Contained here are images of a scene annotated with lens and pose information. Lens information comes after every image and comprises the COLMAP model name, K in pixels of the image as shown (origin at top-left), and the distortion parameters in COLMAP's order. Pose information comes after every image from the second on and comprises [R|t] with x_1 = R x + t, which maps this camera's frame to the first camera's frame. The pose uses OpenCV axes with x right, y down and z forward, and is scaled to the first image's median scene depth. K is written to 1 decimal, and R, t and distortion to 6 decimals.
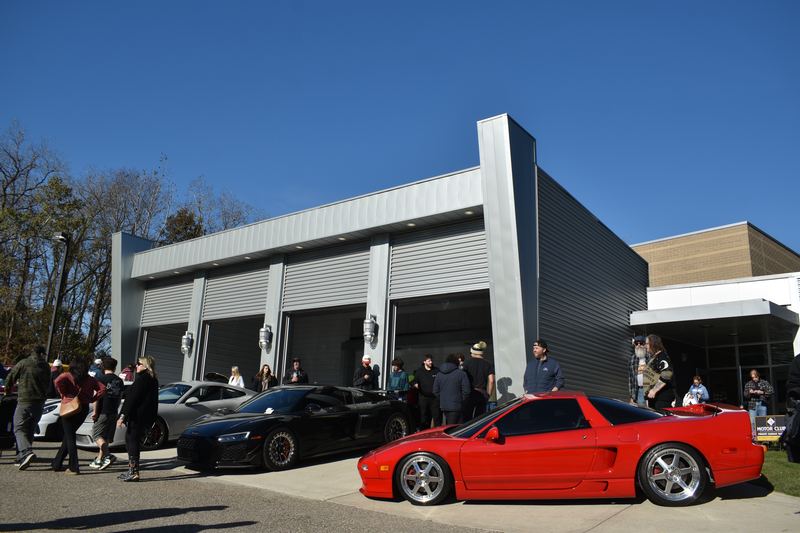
lens RADIAL K [[627.0, 0, 400.0], [0, 627.0, 266.5], [0, 0, 1]] dist [-0.092820, 0.012385]
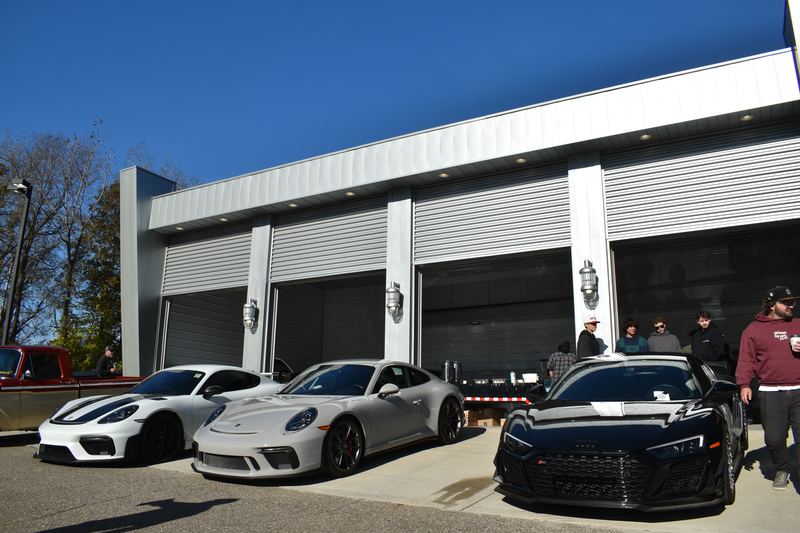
lens RADIAL K [[664.9, 0, 400.0], [0, 664.9, 266.5], [0, 0, 1]] dist [-0.107471, 0.002350]
pose [[0.991676, -0.010039, 0.128366, -0.235133], [0.005525, 0.999355, 0.035476, 0.035835], [-0.128639, -0.034472, 0.991092, 0.182522]]
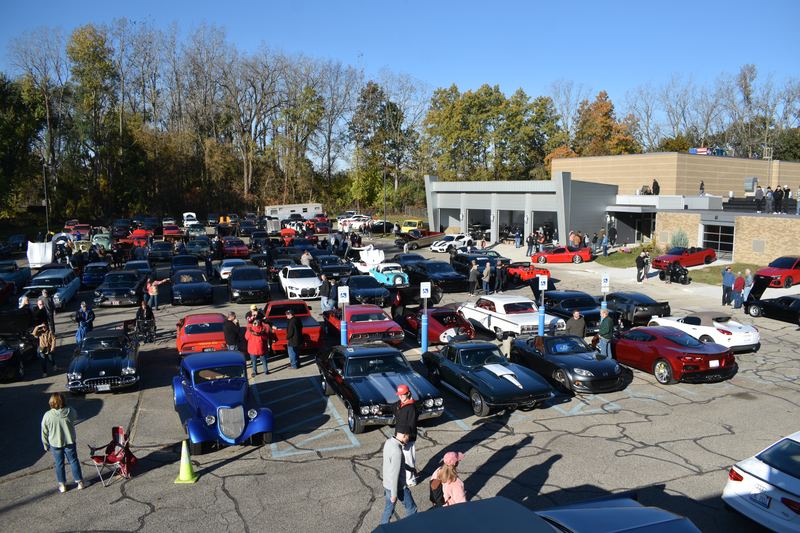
lens RADIAL K [[627.0, 0, 400.0], [0, 627.0, 266.5], [0, 0, 1]] dist [-0.092820, 0.012385]
pose [[0.982744, -0.033328, -0.181946, -0.077532], [0.098266, 0.927419, 0.360884, -0.690748], [0.156712, -0.372535, 0.914691, -1.726443]]
